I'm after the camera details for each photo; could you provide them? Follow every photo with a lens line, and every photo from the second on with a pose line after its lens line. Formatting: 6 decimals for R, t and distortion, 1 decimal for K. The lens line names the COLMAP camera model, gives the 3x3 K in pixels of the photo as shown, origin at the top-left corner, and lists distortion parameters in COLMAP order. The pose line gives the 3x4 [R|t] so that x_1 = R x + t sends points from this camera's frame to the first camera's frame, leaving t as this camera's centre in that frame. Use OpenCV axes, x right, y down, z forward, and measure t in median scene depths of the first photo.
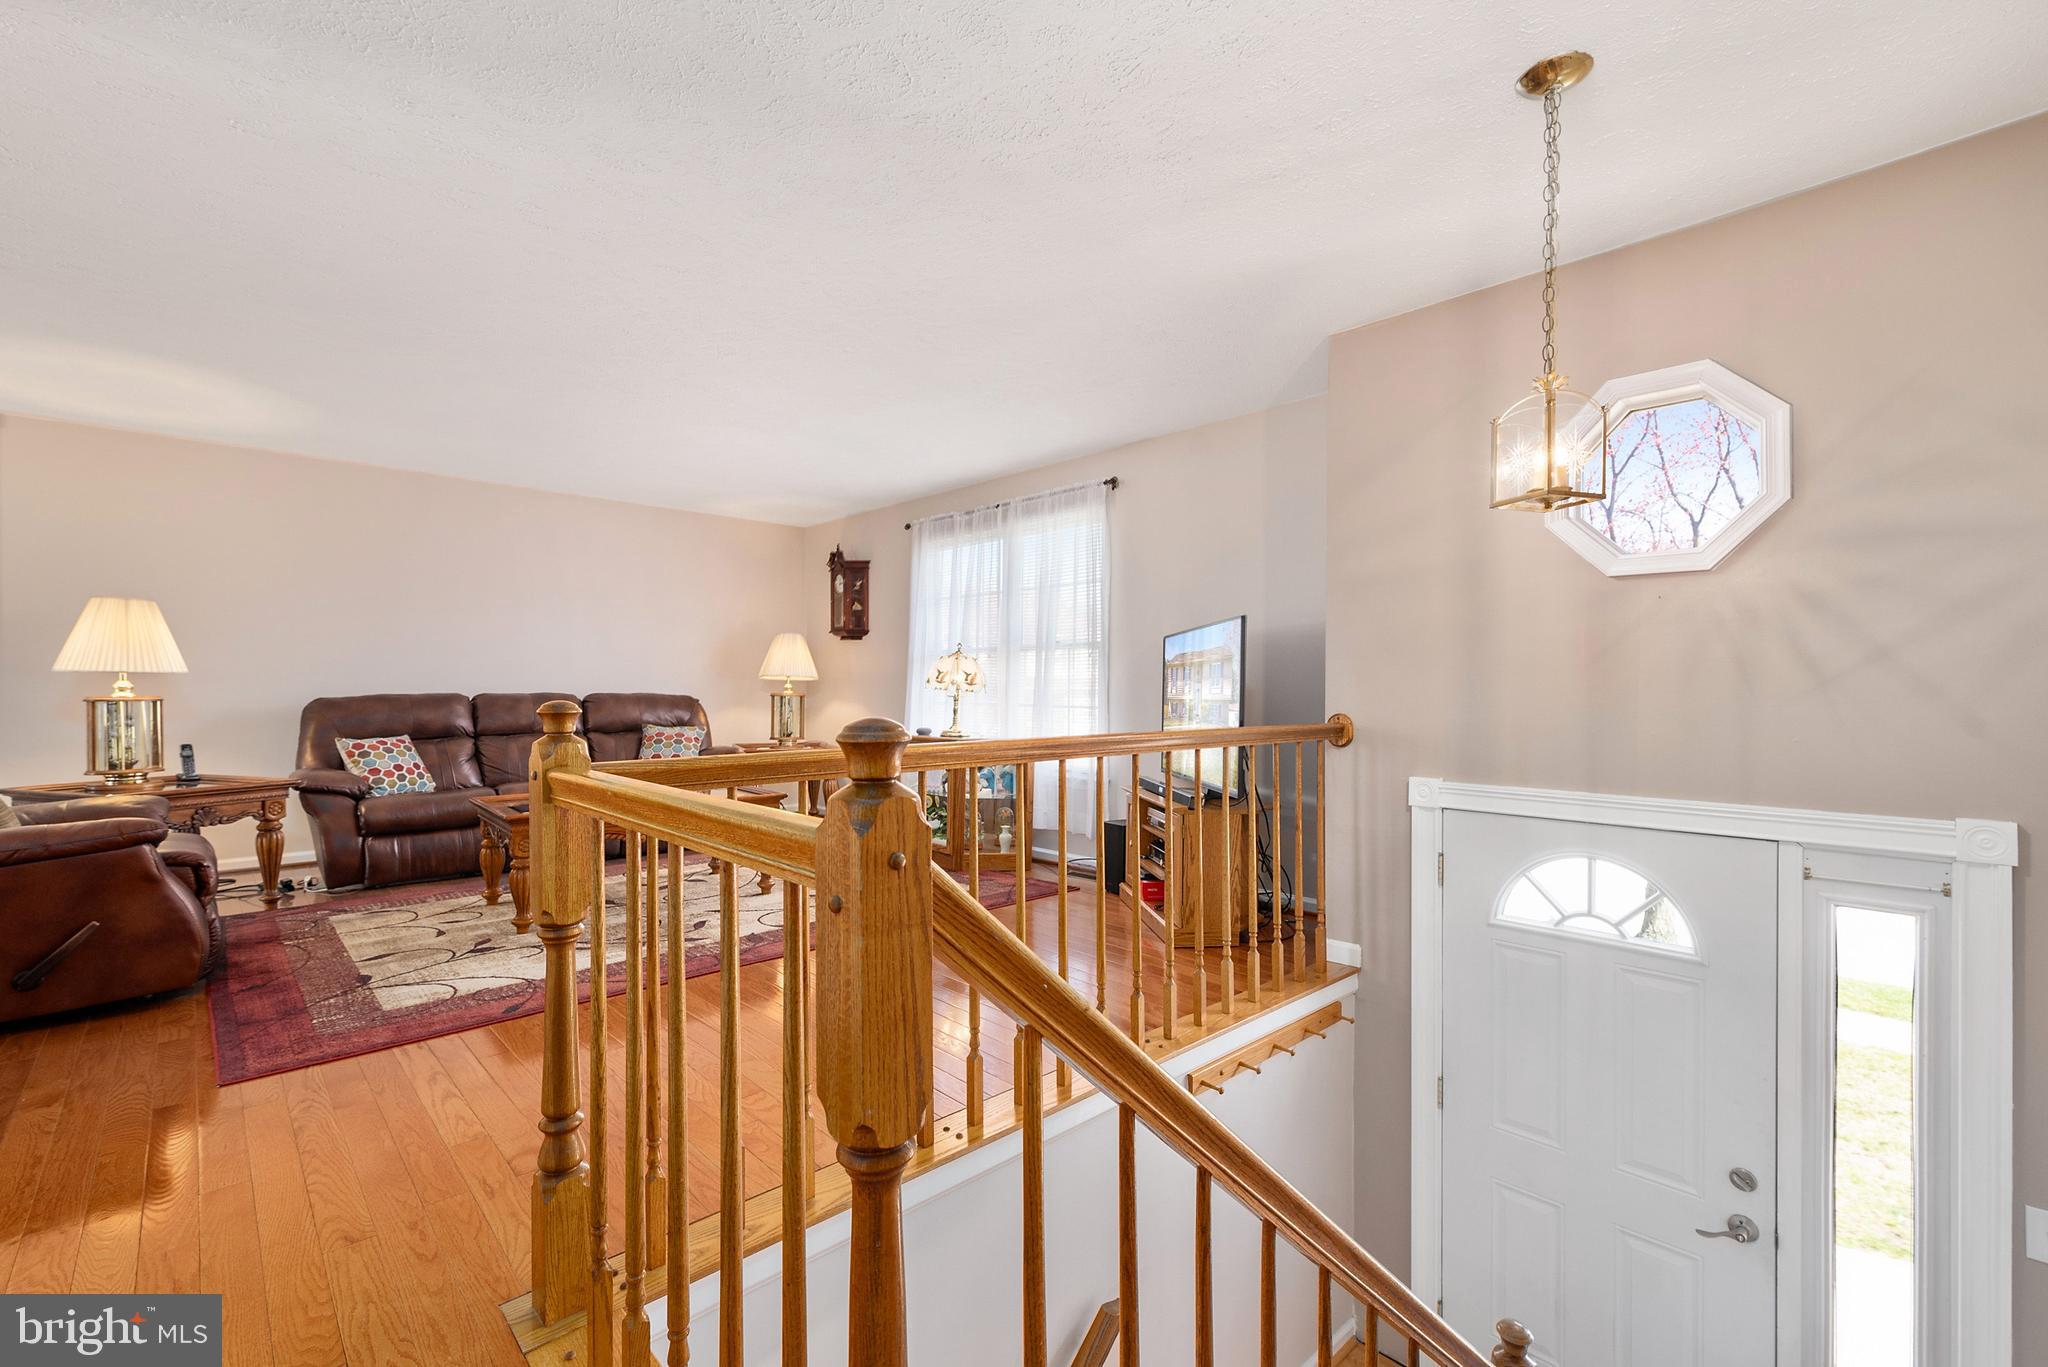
lens RADIAL K [[885.2, 0, 1032.3], [0, 885.2, 689.1], [0, 0, 1]] dist [0.001311, 0.000262]
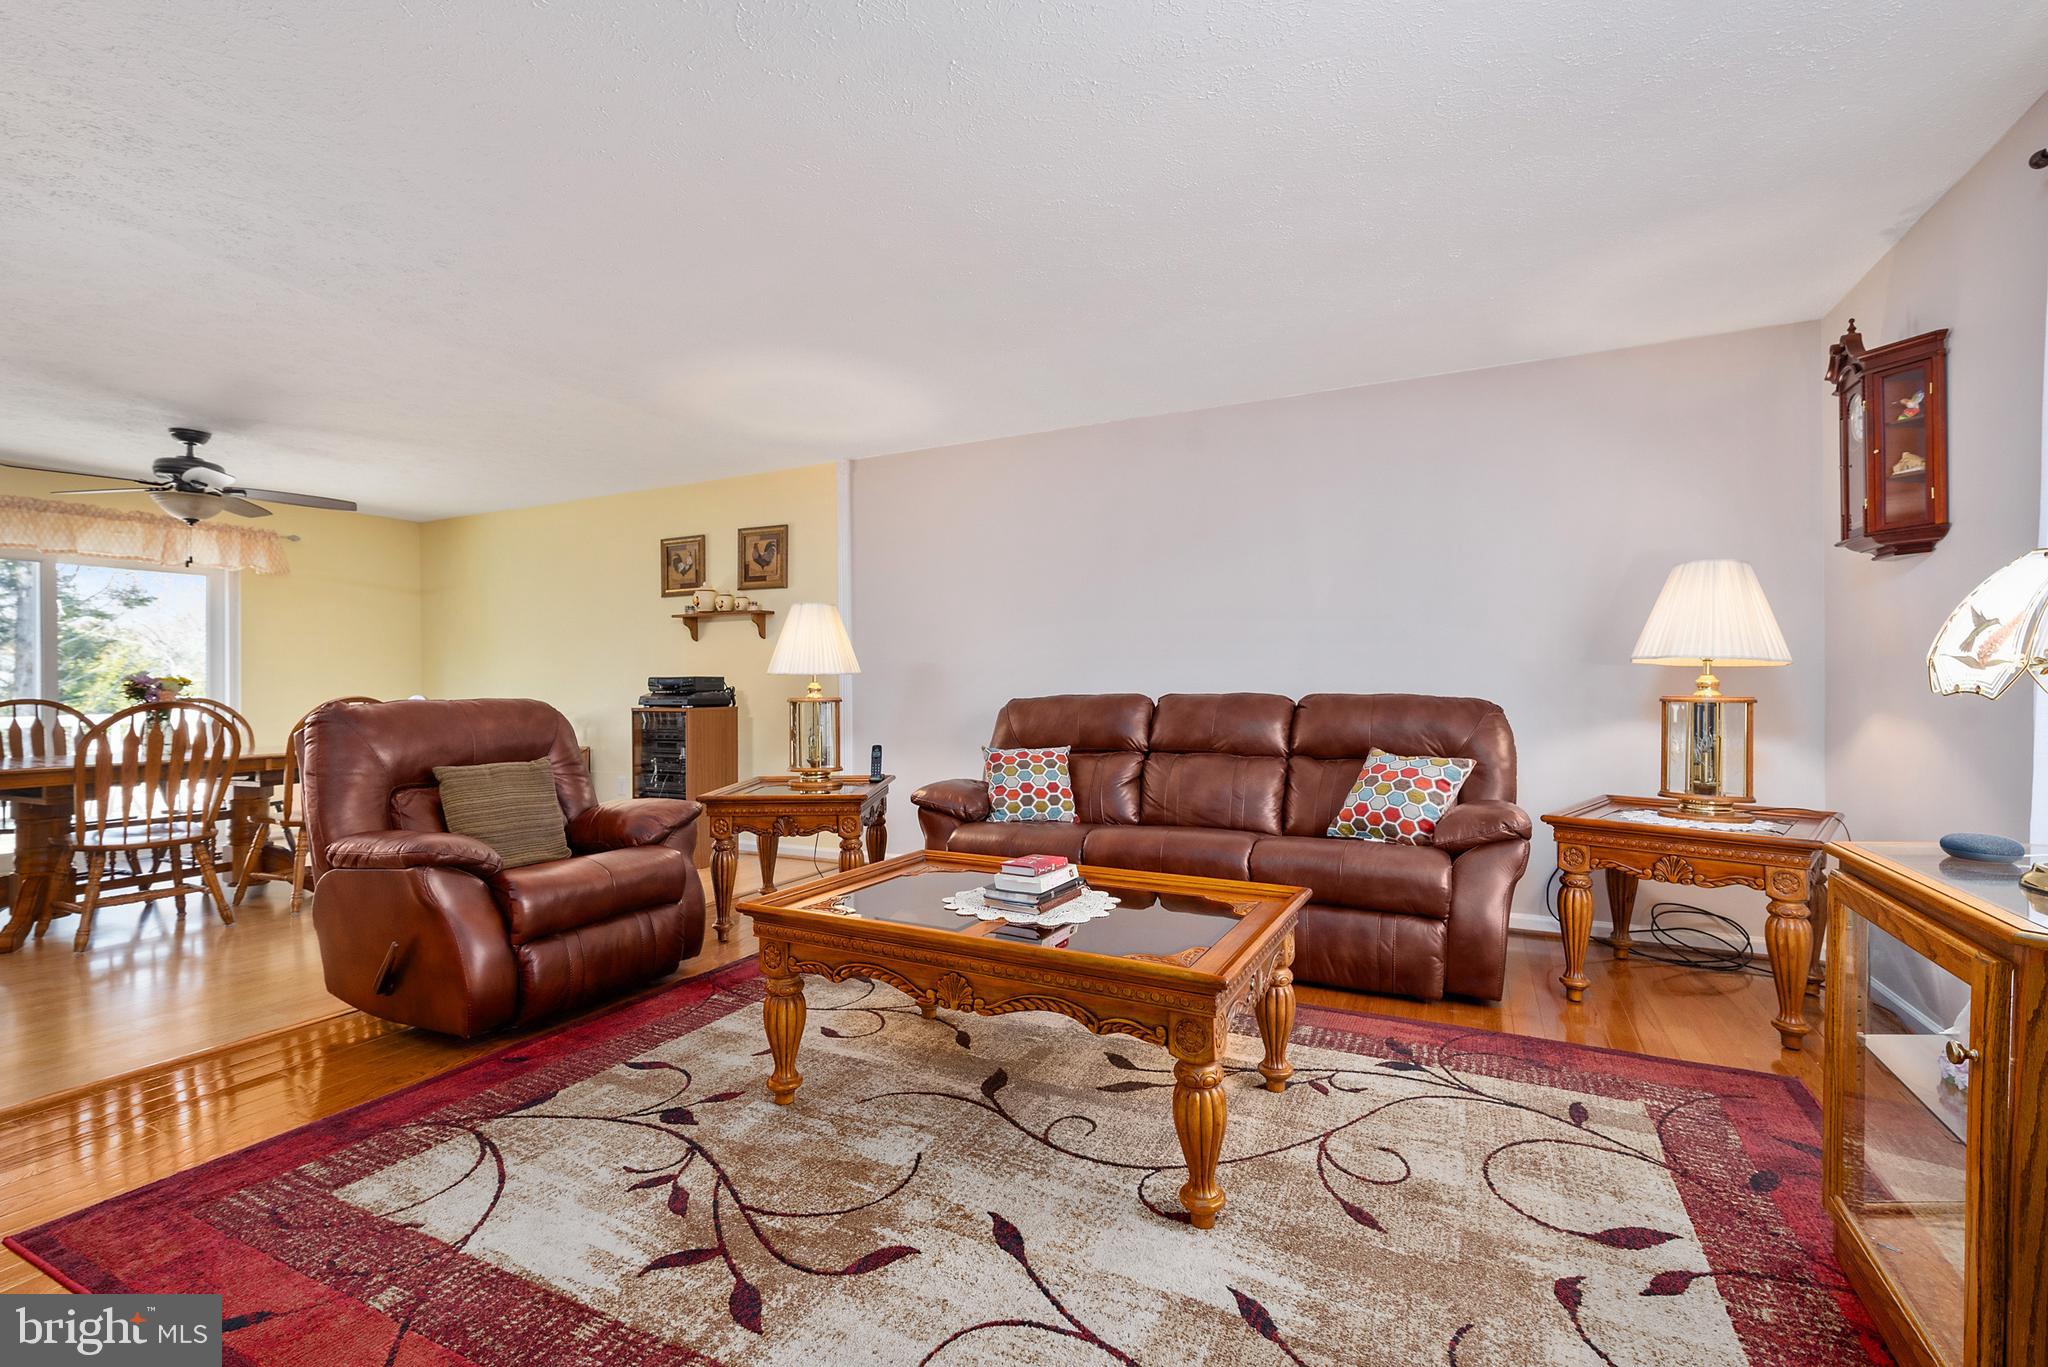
lens RADIAL K [[885.2, 0, 1032.3], [0, 885.2, 689.1], [0, 0, 1]] dist [0.001311, 0.000262]
pose [[0.349172, 0.001609, -0.937057, 0.031252], [0.005991, 0.999974, 0.003950, -0.003143], [0.937040, -0.006994, 0.349153, 0.699822]]
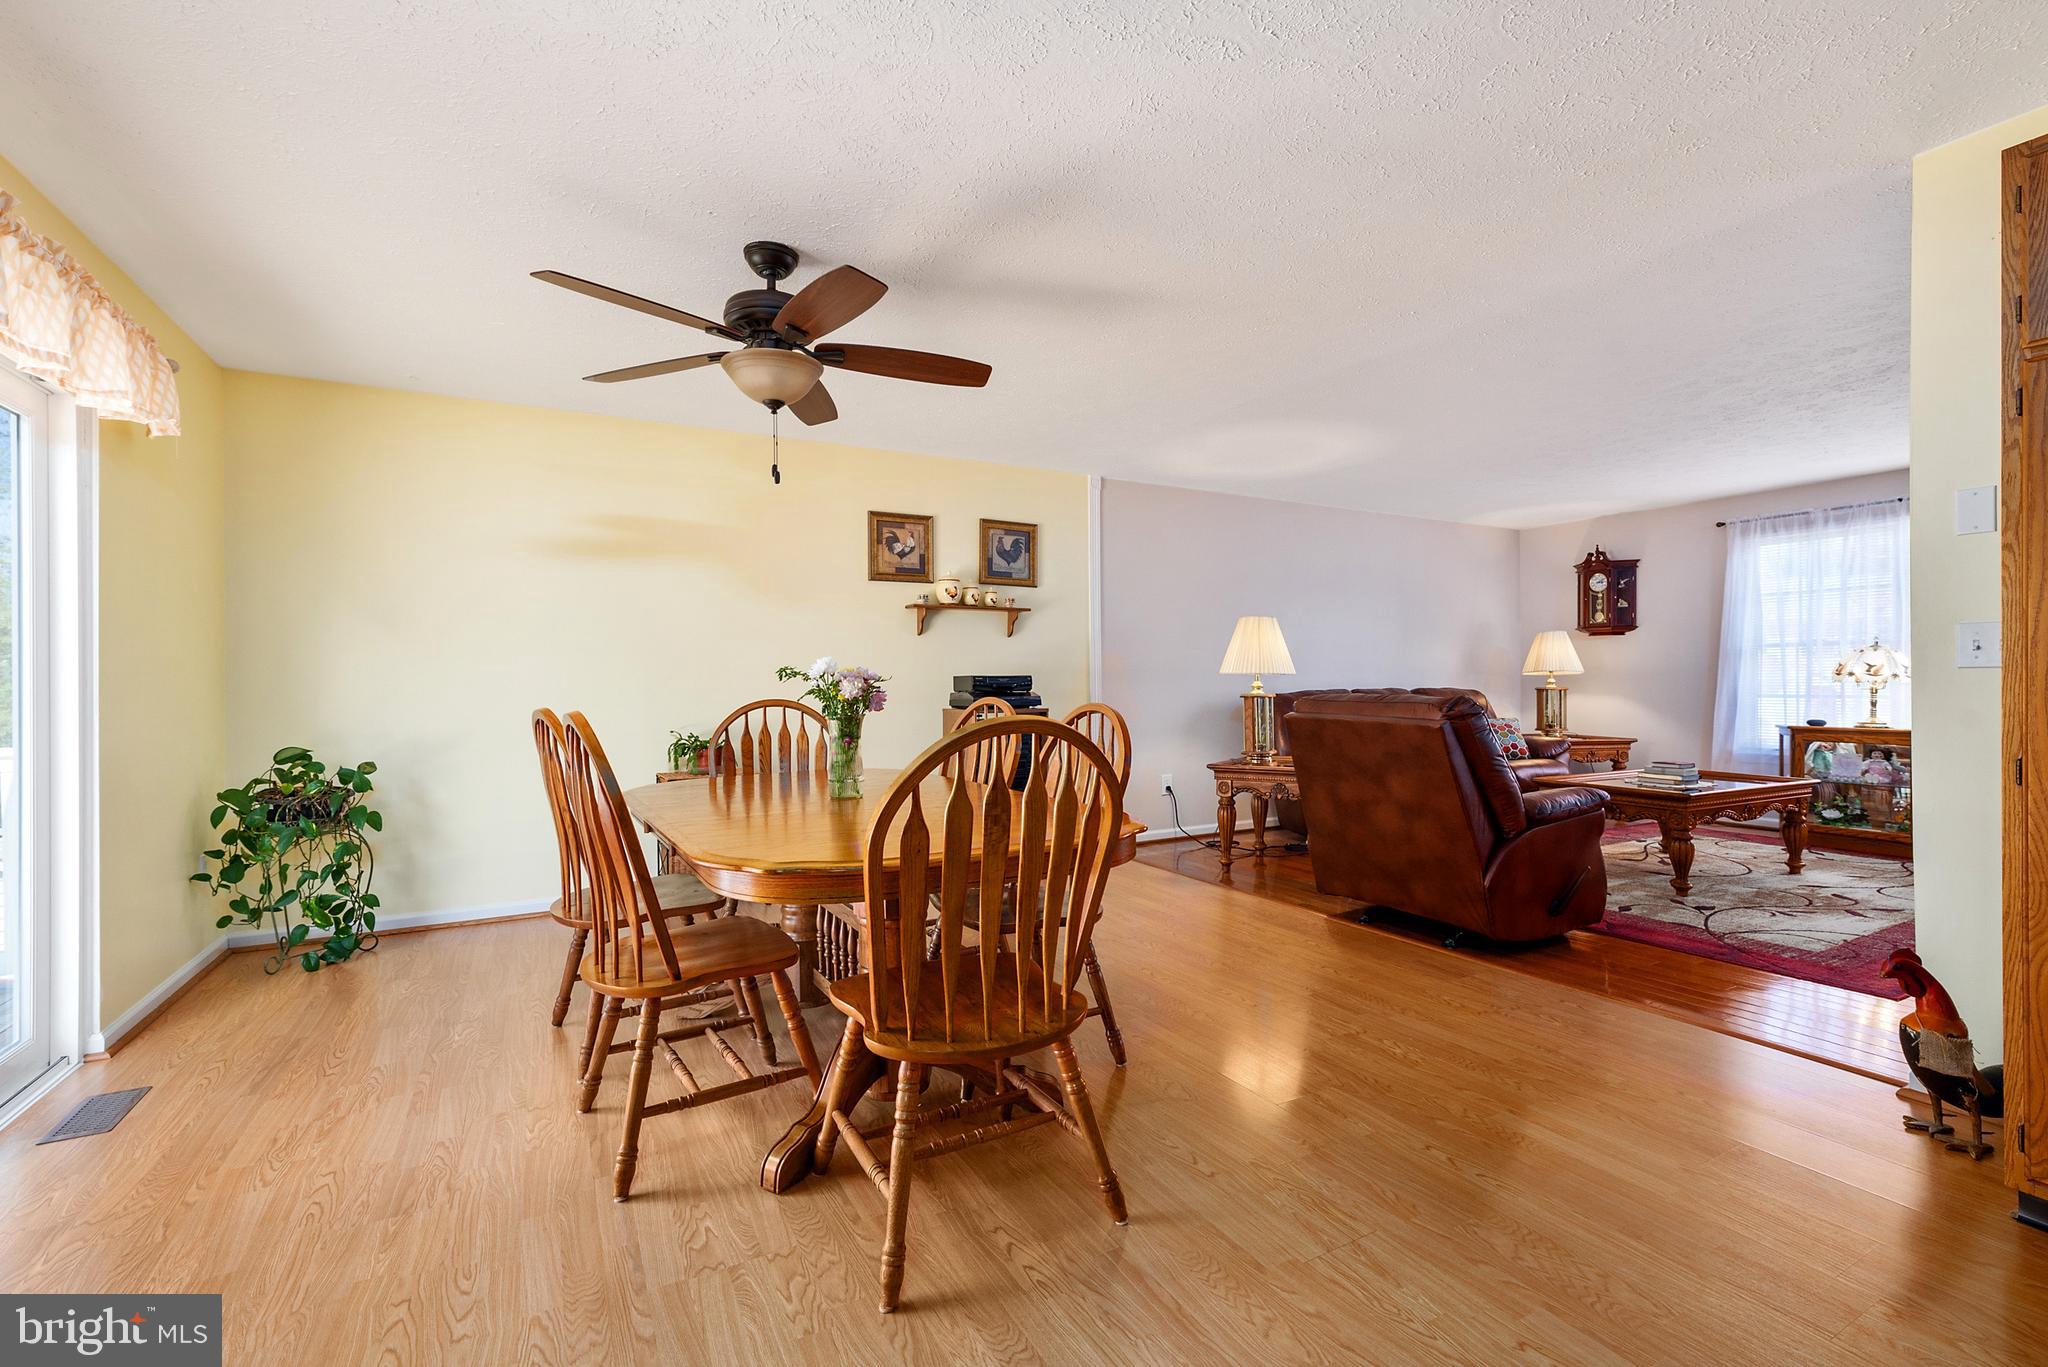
lens RADIAL K [[885.2, 0, 1032.3], [0, 885.2, 689.1], [0, 0, 1]] dist [0.001311, 0.000262]
pose [[0.968646, -0.007743, -0.248323, -0.821136], [0.009606, 0.999934, 0.006291, -0.007132], [0.248258, -0.008479, 0.968657, -0.250456]]
